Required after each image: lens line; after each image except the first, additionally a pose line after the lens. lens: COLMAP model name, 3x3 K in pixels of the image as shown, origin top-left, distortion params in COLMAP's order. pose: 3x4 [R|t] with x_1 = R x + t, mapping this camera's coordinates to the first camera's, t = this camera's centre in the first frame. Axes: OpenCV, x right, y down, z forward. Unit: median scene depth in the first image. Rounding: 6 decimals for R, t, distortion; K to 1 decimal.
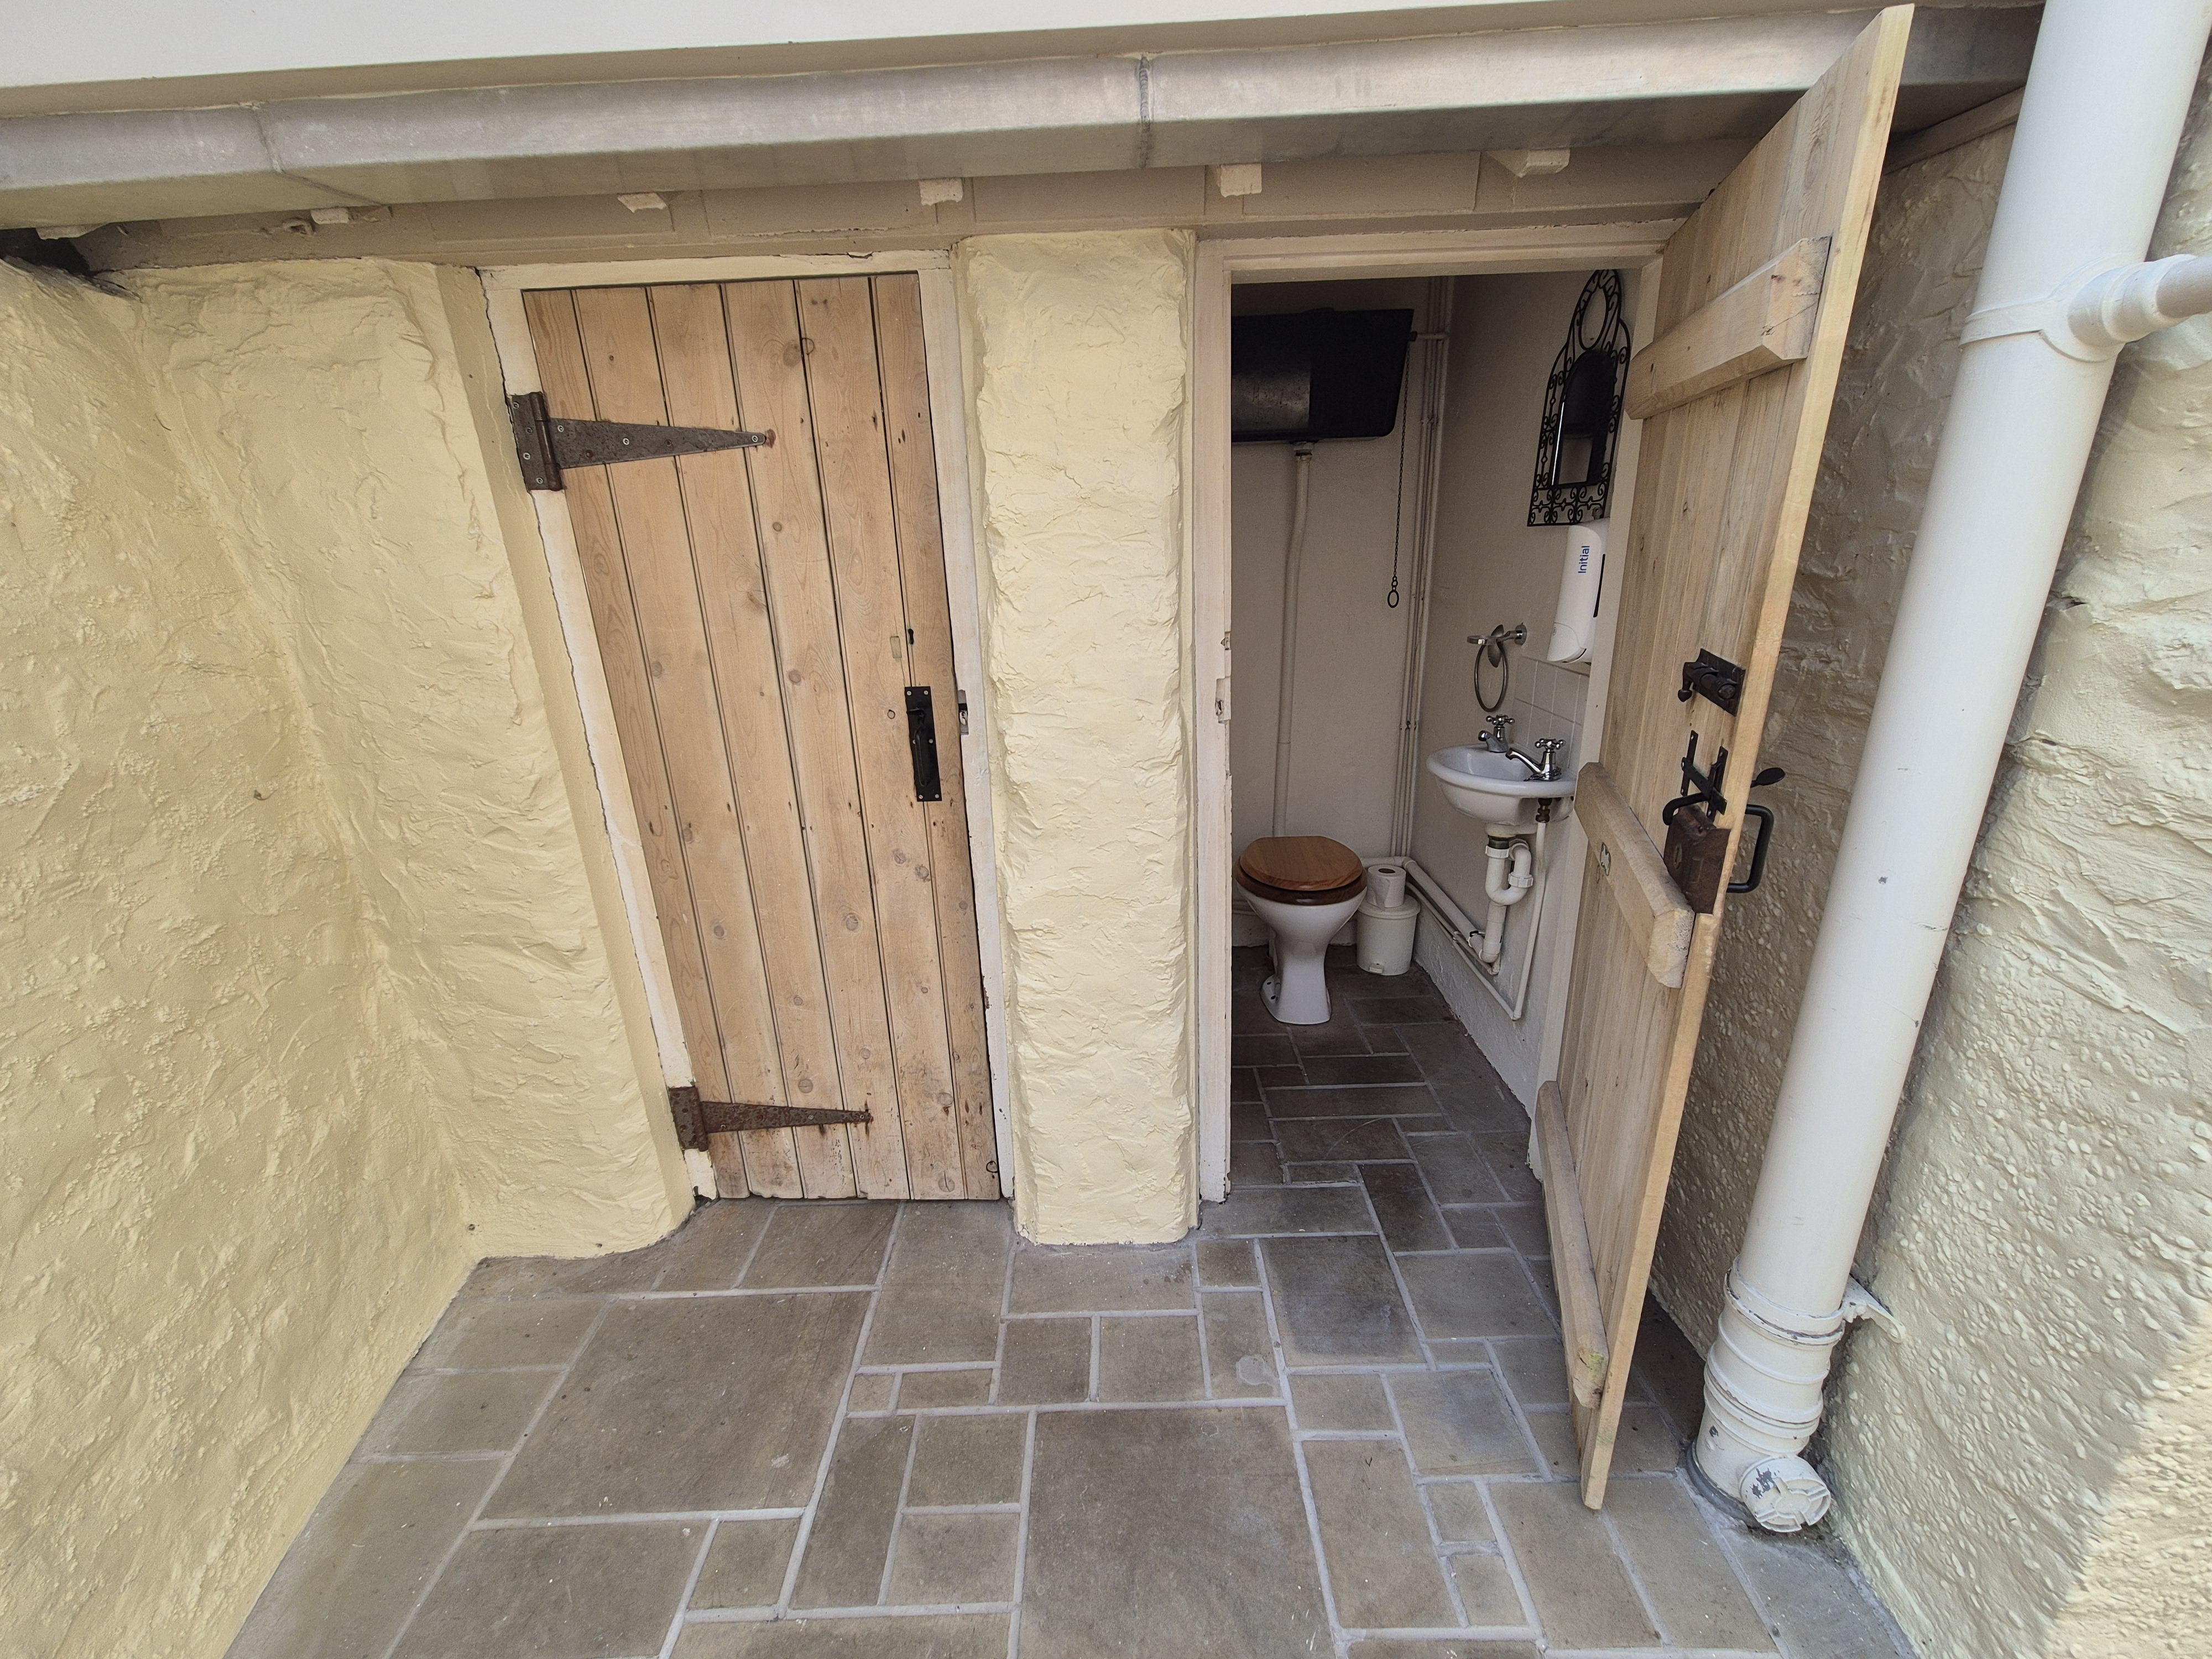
lens RADIAL K [[902.6, 0, 1107.0], [0, 902.6, 829.9], [0, 0, 1]] dist [0.001500, -0.000819]
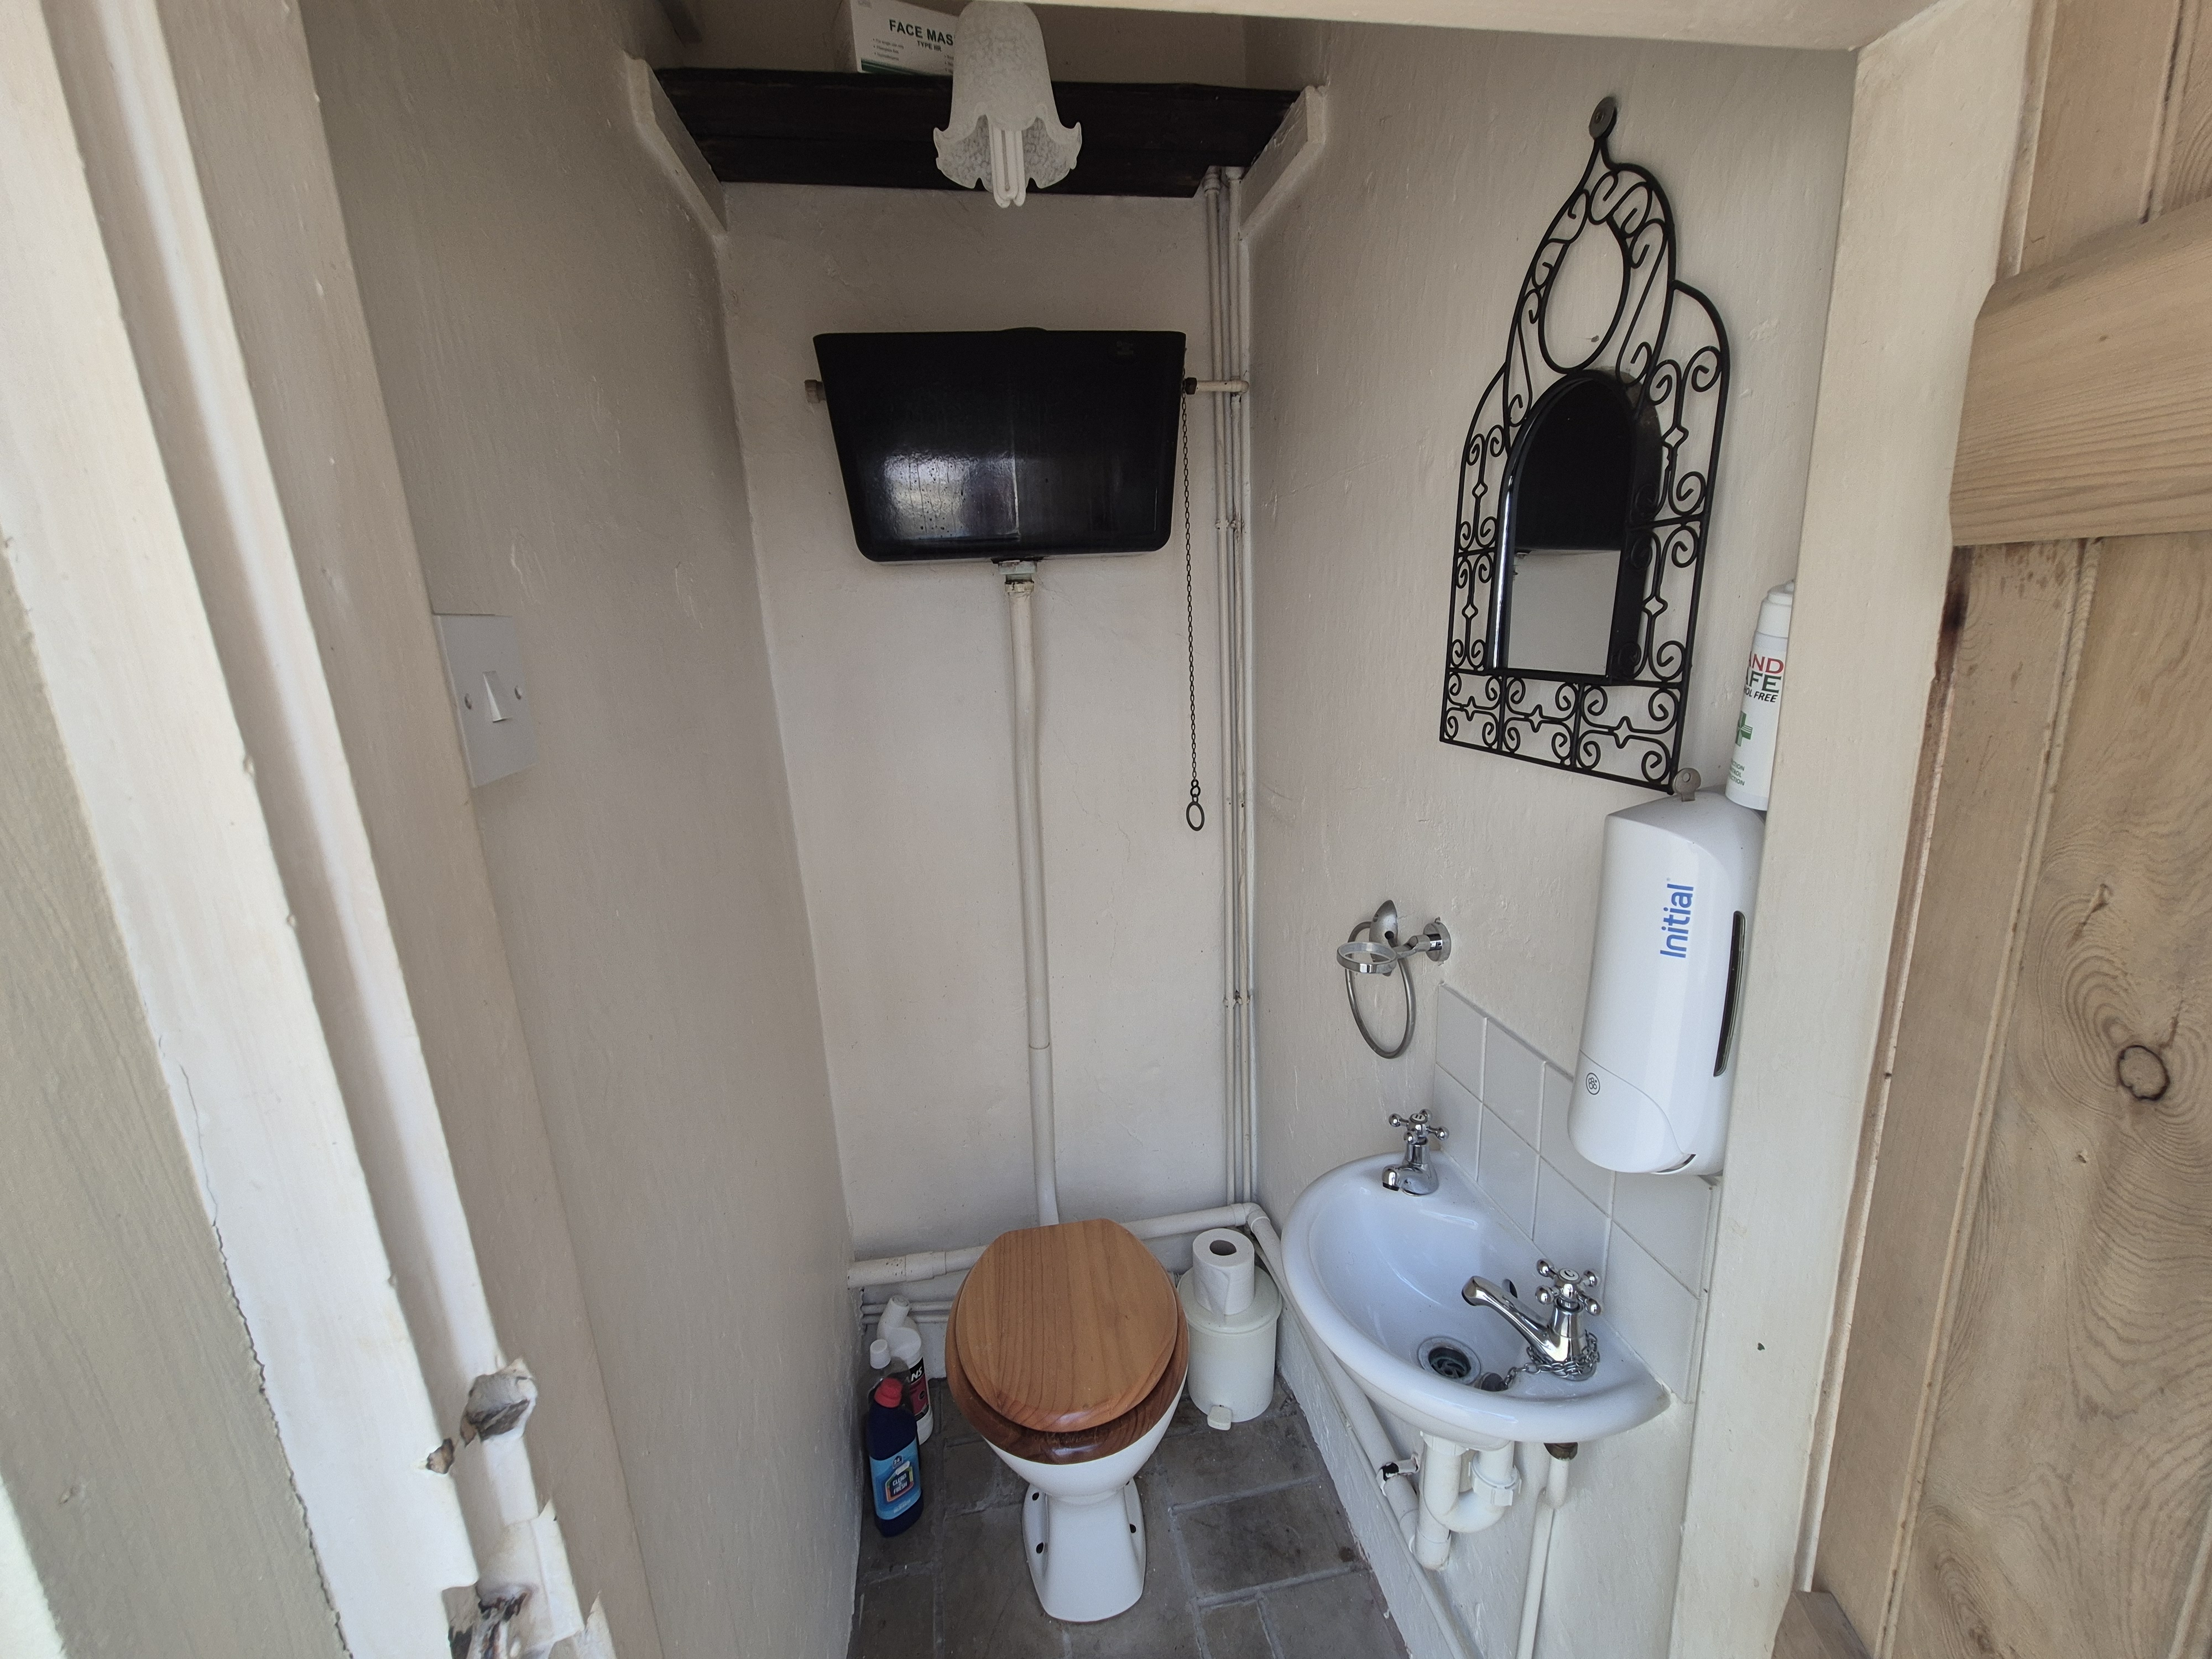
lens RADIAL K [[902.6, 0, 1104.7], [0, 902.6, 825.0], [0, 0, 1]] dist [0.001500, -0.000819]
pose [[0.983975, -0.052541, 0.170389, 0.181913], [0.068573, 0.993614, -0.089610, -0.230485], [-0.164592, 0.099858, 0.981294, 0.496756]]
